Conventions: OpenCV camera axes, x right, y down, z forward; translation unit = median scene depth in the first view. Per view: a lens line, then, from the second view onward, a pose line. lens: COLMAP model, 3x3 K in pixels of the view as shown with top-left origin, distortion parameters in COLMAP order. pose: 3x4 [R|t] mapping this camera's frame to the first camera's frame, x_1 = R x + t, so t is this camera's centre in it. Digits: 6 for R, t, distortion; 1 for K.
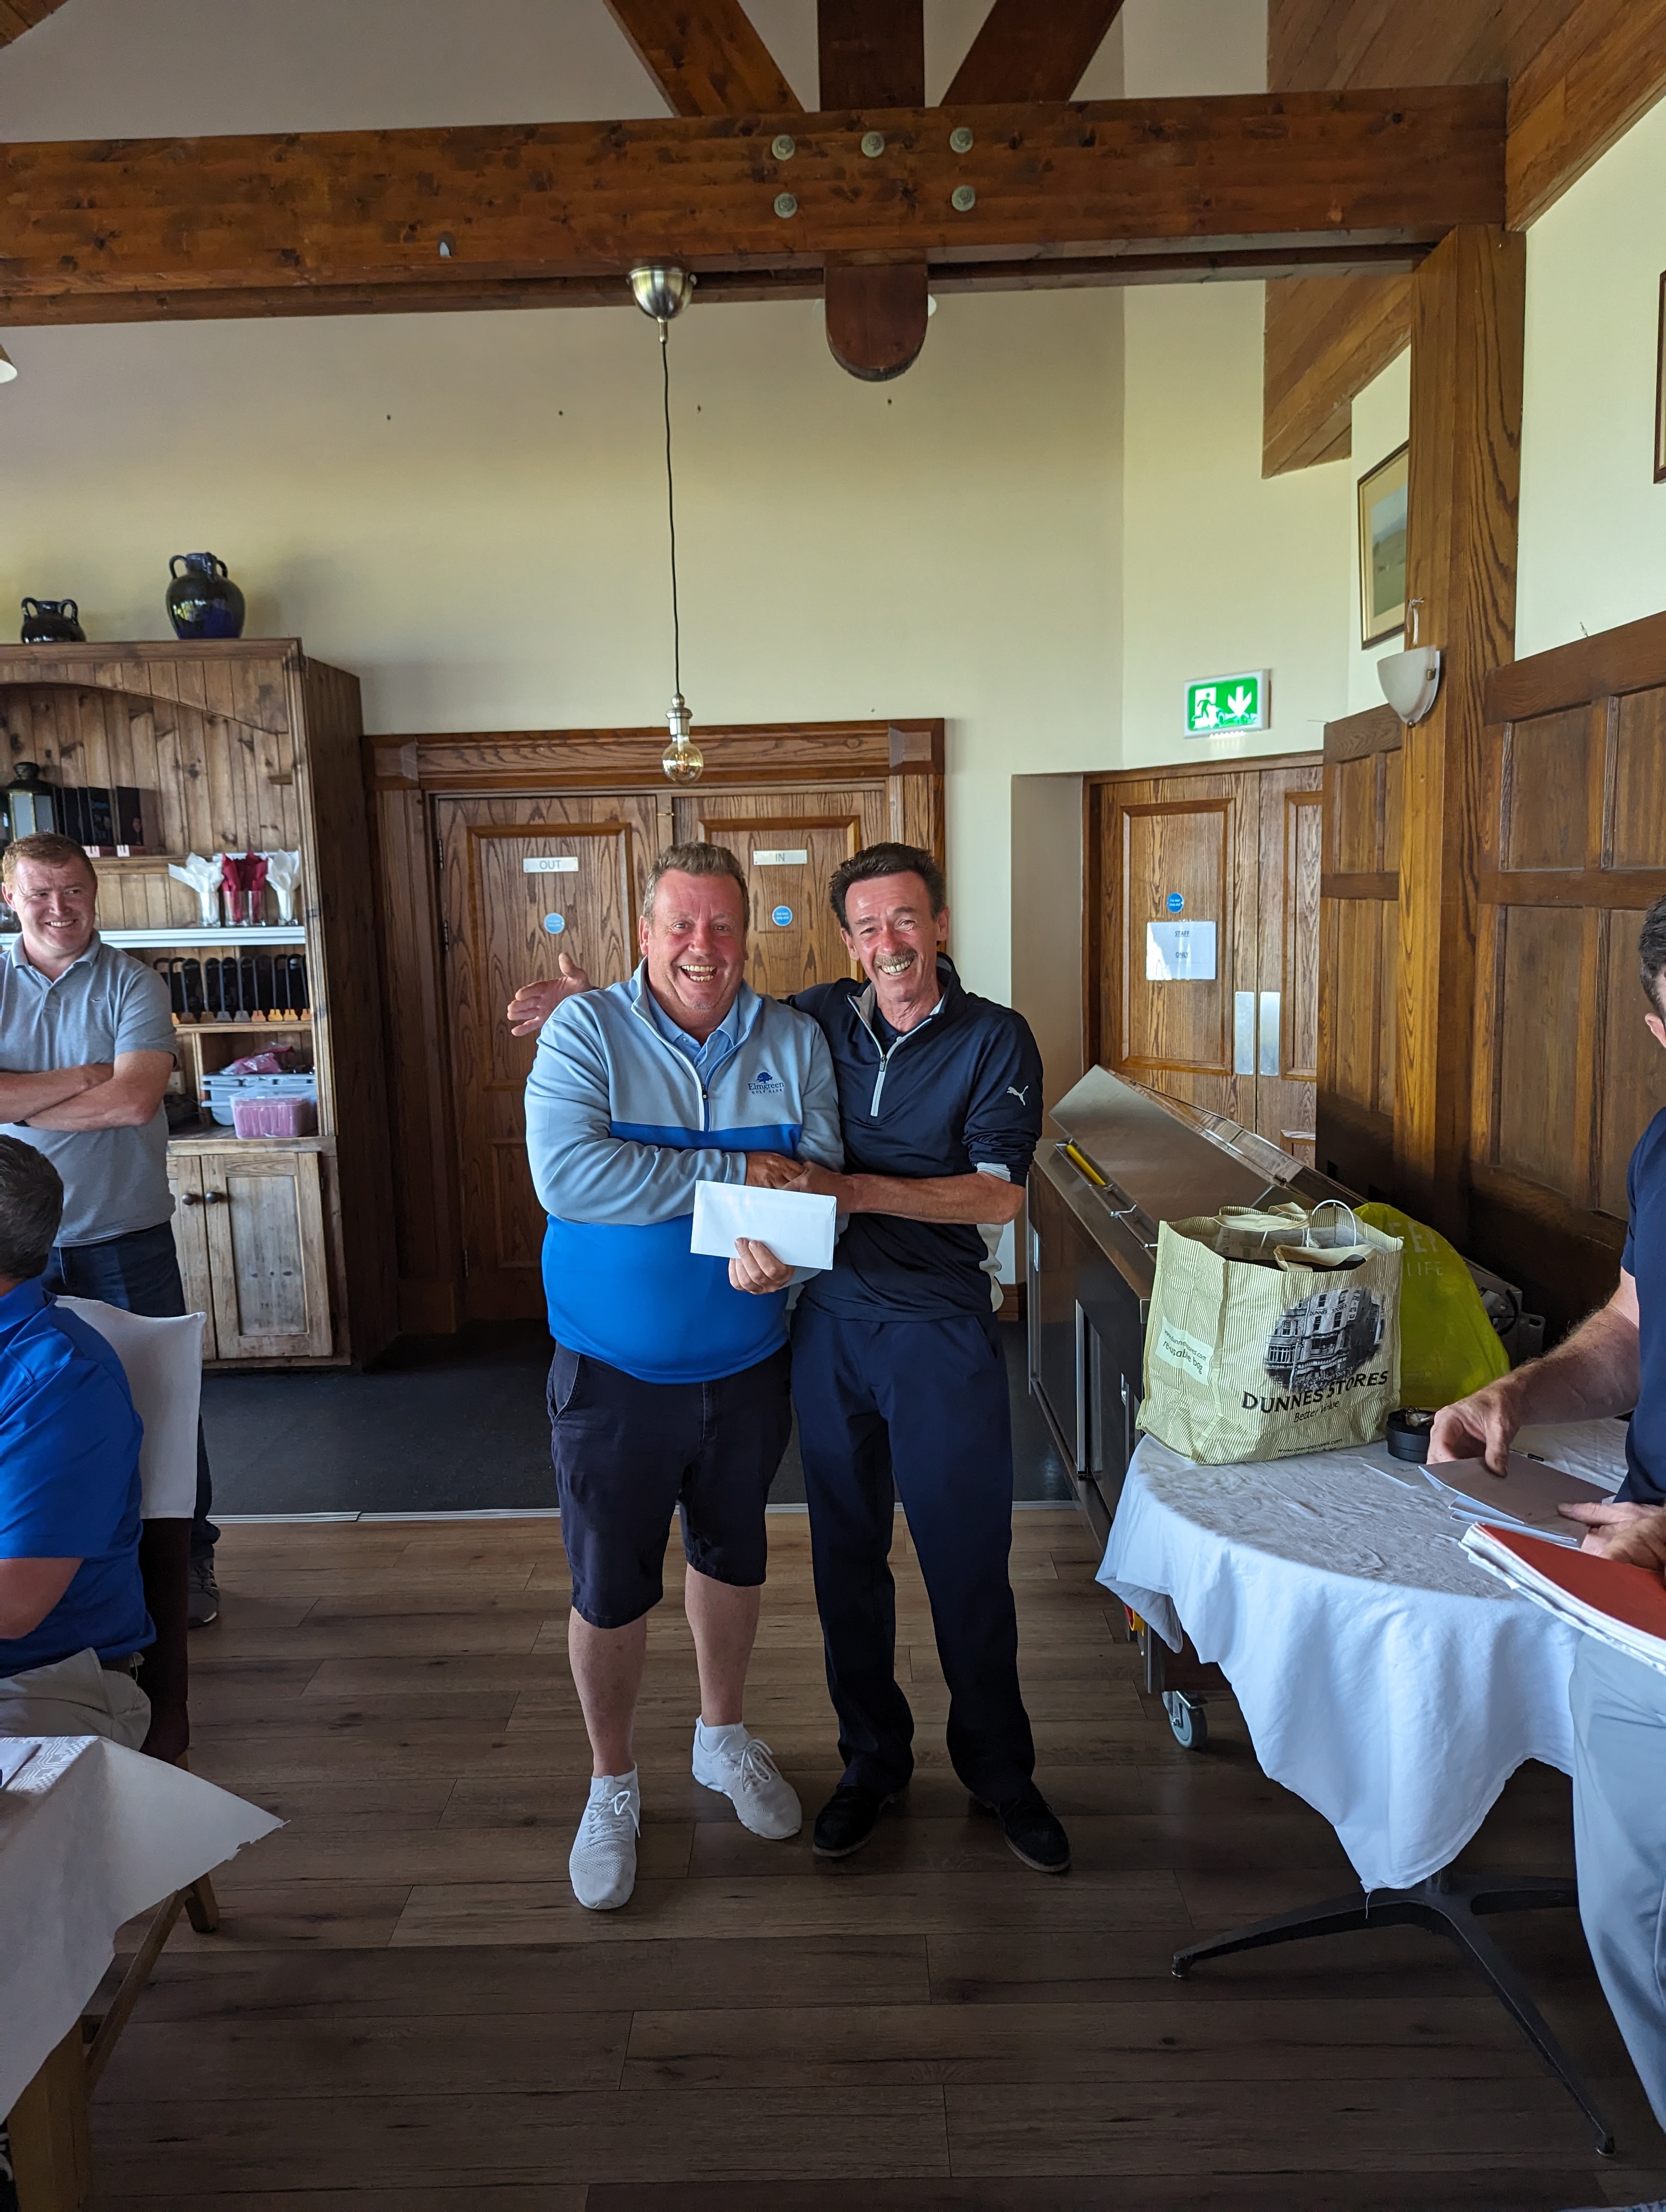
lens RADIAL K [[1532.6, 0, 830.0], [0, 1532.6, 1096.7], [0, 0, 1]] dist [0.049489, -0.042823]
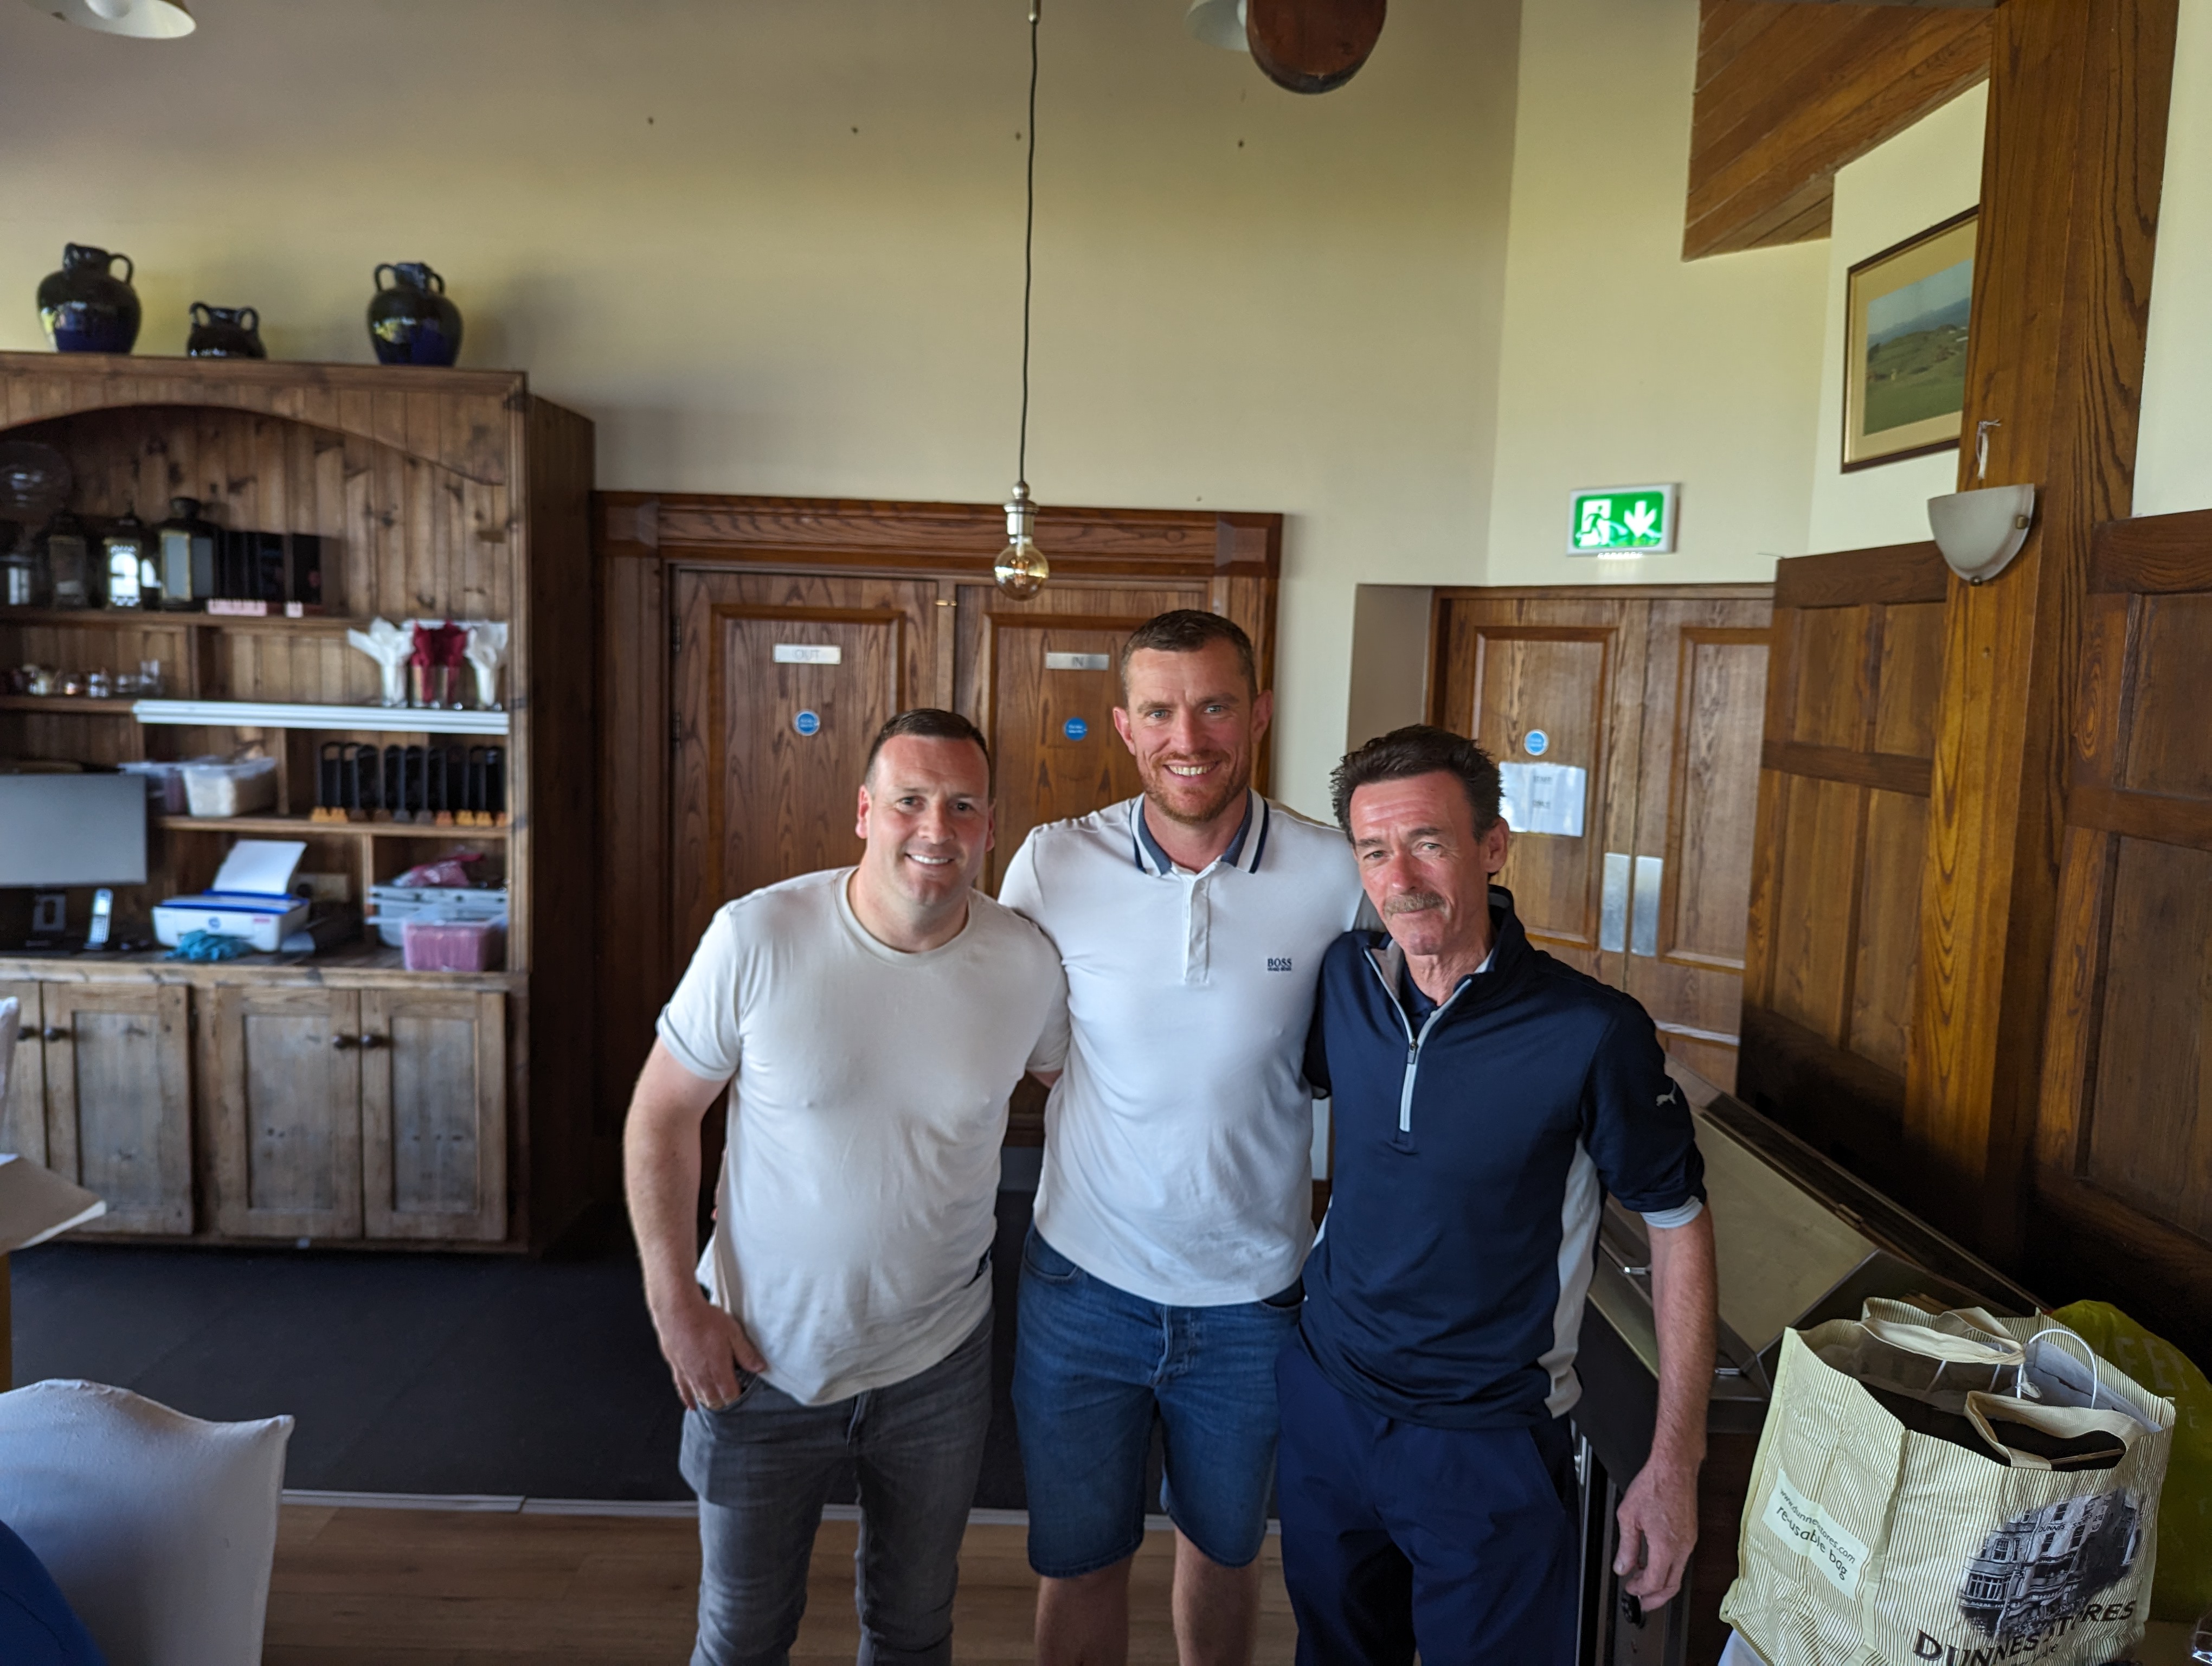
lens RADIAL K [[1532.6, 0, 1092.1], [0, 1532.6, 806.6], [0, 0, 1]] dist [0.049489, -0.042823]
pose [[0.997821, 0.056756, 0.033642, -0.079792], [-0.055664, 0.997919, -0.032555, -0.079150], [-0.035420, 0.030612, 0.998904, 0.246352]]
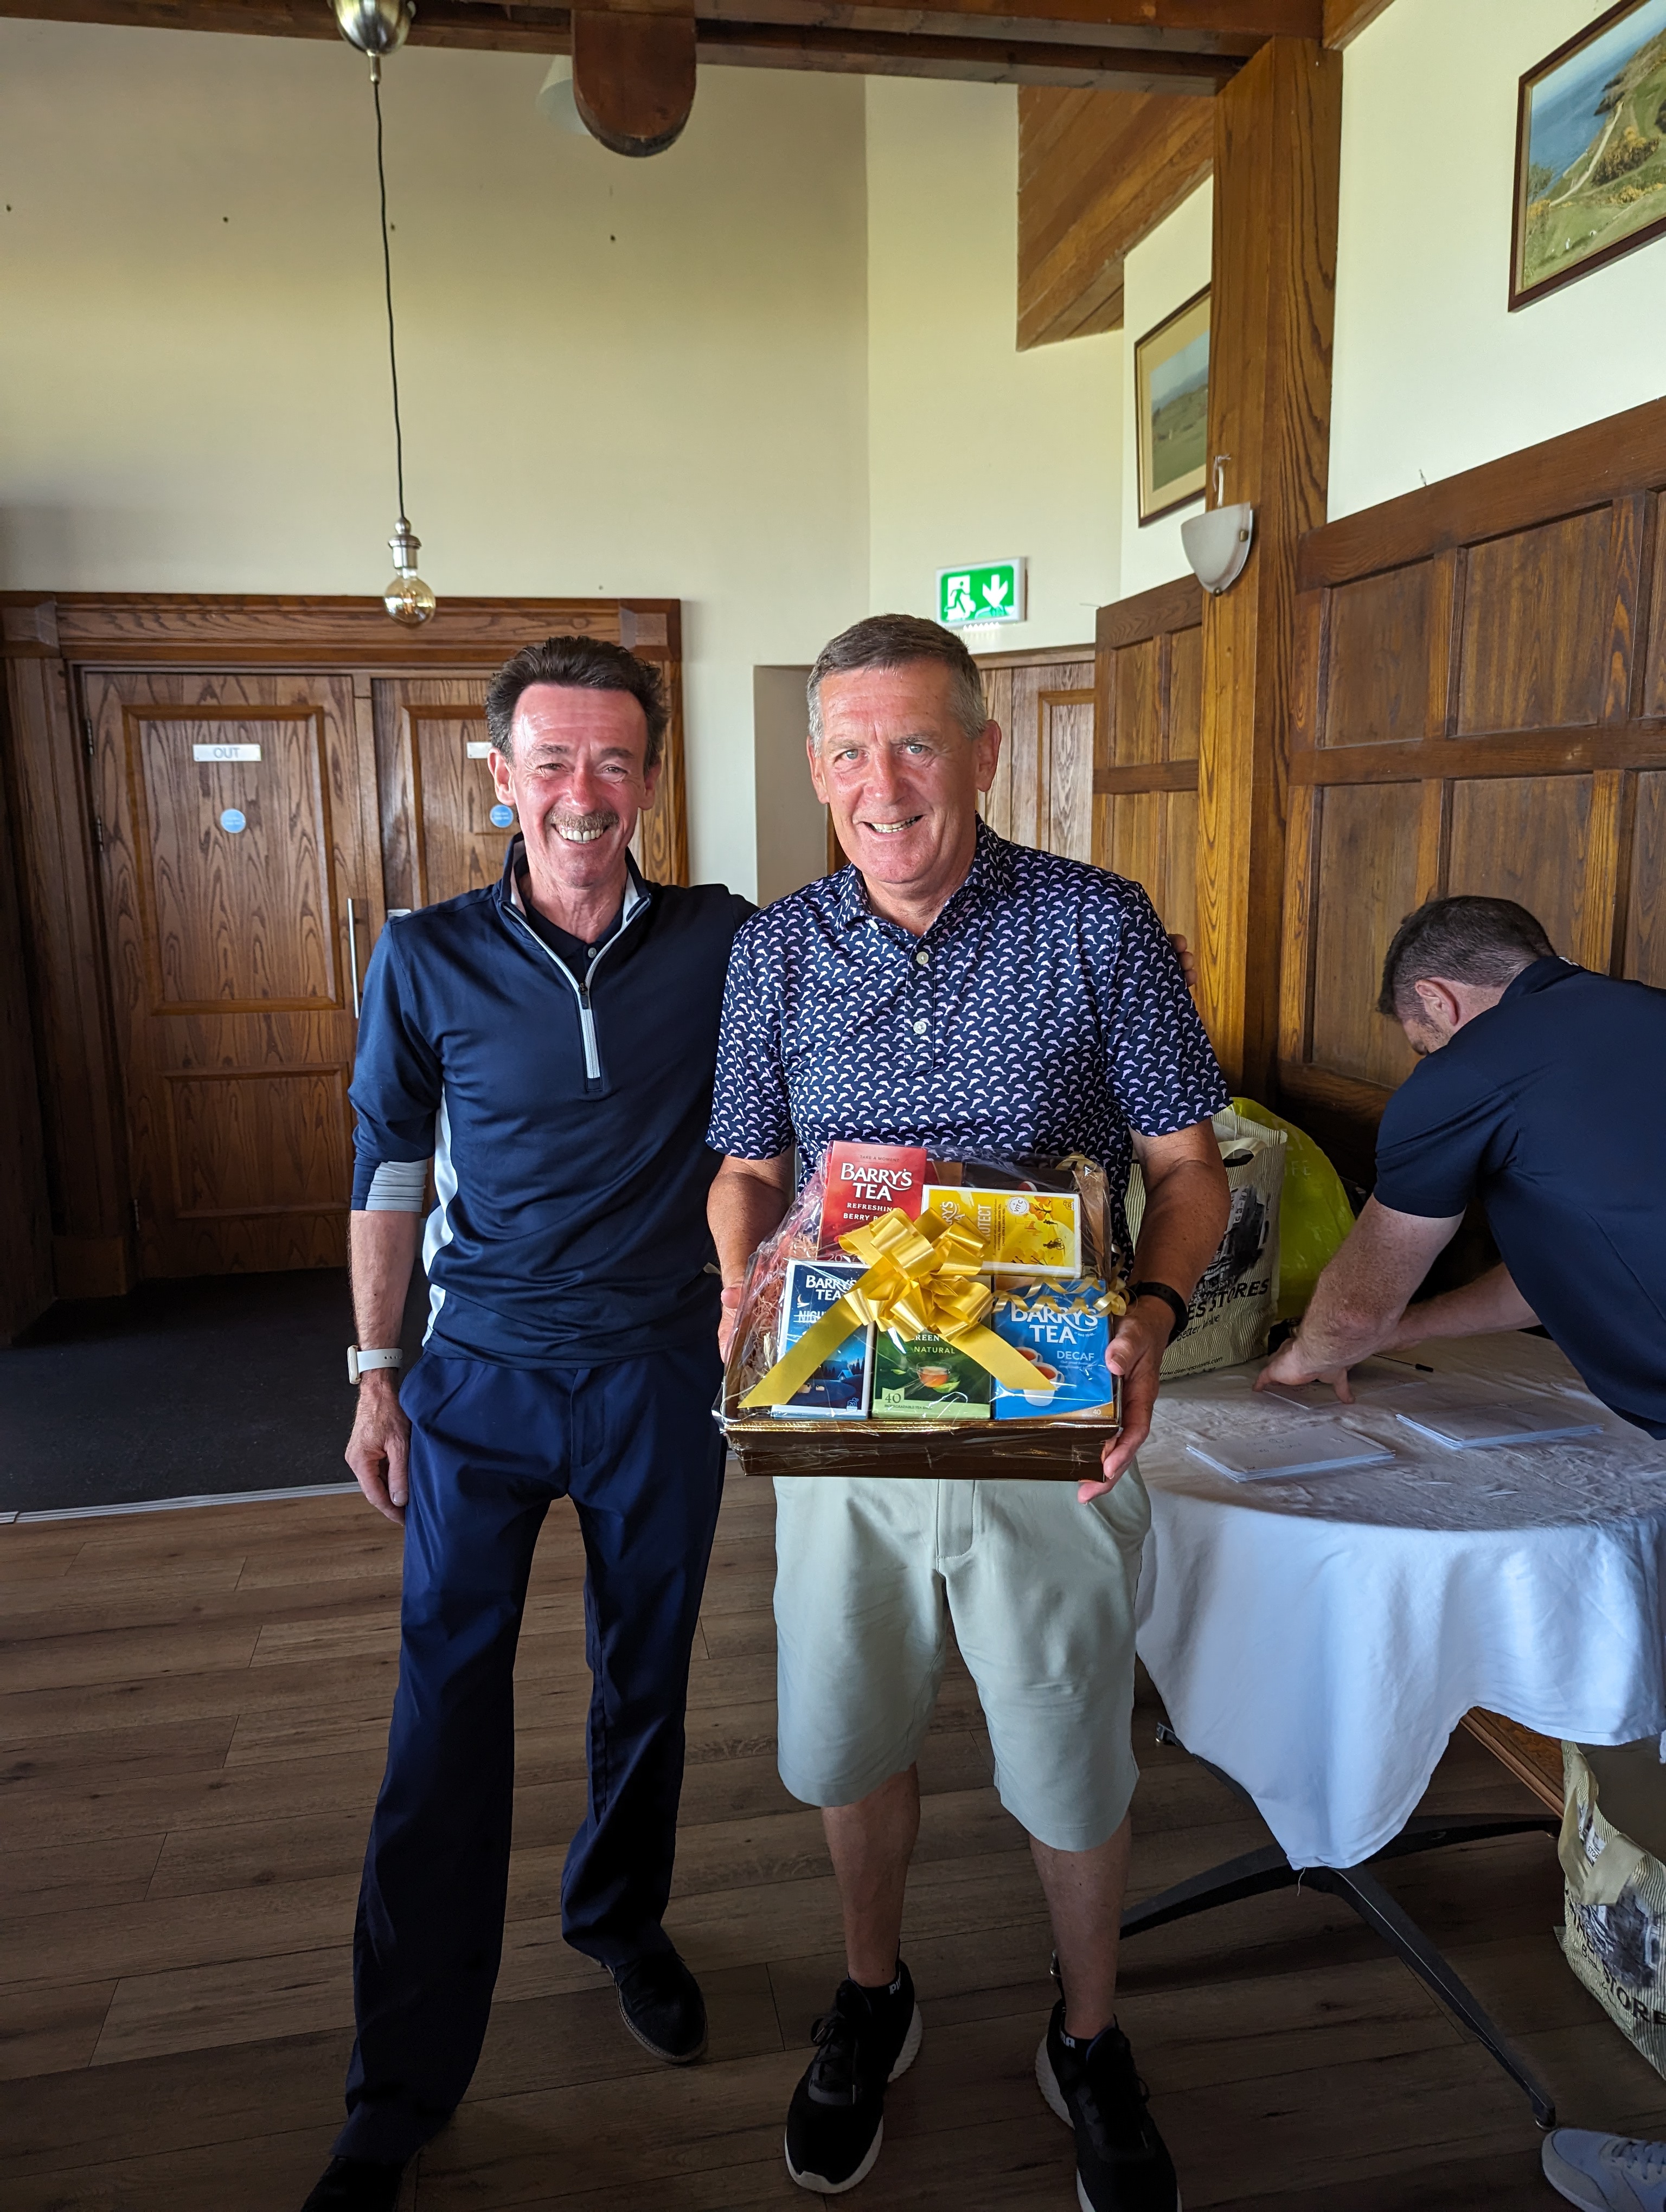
lens RADIAL K [[1532.6, 0, 812.4], [0, 1532.6, 1089.9], [0, 0, 1]] dist [0.049489, -0.042823]
pose [[0.981158, -0.020772, 0.192087, -0.047758], [0.014380, 0.999297, 0.034612, 0.022529], [-0.192671, -0.031197, 0.980767, 0.123342]]
